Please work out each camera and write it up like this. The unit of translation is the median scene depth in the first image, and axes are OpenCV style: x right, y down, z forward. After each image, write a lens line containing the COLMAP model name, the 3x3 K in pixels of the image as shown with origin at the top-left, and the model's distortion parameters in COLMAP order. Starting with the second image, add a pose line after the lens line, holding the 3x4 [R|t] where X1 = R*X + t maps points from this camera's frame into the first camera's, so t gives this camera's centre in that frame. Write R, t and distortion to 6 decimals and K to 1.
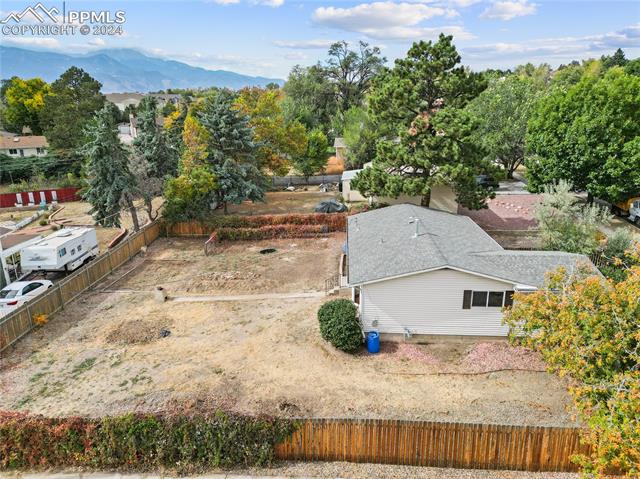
lens RADIAL K [[444.6, 0, 320.0], [0, 444.6, 239.5], [0, 0, 1]] dist [0.078266, -0.081399]
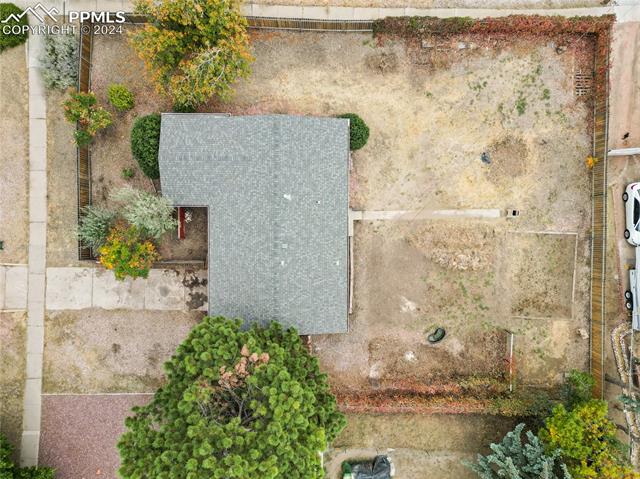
lens RADIAL K [[444.6, 0, 320.0], [0, 444.6, 239.5], [0, 0, 1]] dist [0.078266, -0.081399]
pose [[-0.998487, 0.050493, 0.021768, 0.092962], [0.005411, -0.303736, 0.952741, -0.865031], [0.054719, 0.951417, 0.303003, 0.624202]]
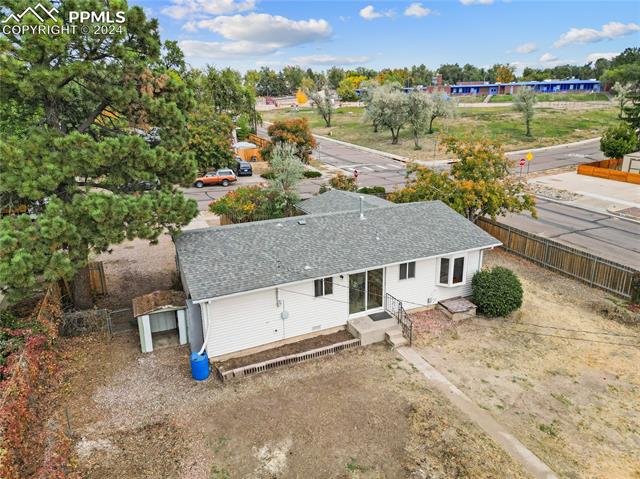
lens RADIAL K [[444.6, 0, 320.0], [0, 444.6, 239.5], [0, 0, 1]] dist [0.078266, -0.081399]
pose [[-0.456343, -0.249696, 0.854051, -0.385407], [0.280781, 0.870371, 0.404496, -0.267511], [-0.844342, 0.424390, -0.327078, 1.095813]]
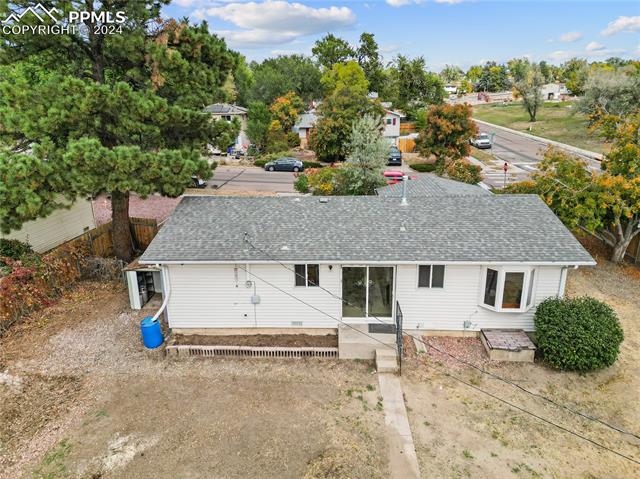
lens RADIAL K [[444.6, 0, 320.0], [0, 444.6, 239.5], [0, 0, 1]] dist [0.078266, -0.081399]
pose [[-0.005462, -0.284023, 0.958802, -0.350956], [0.304092, 0.912936, 0.272168, -0.140556], [-0.952627, 0.293050, 0.081382, 0.871276]]
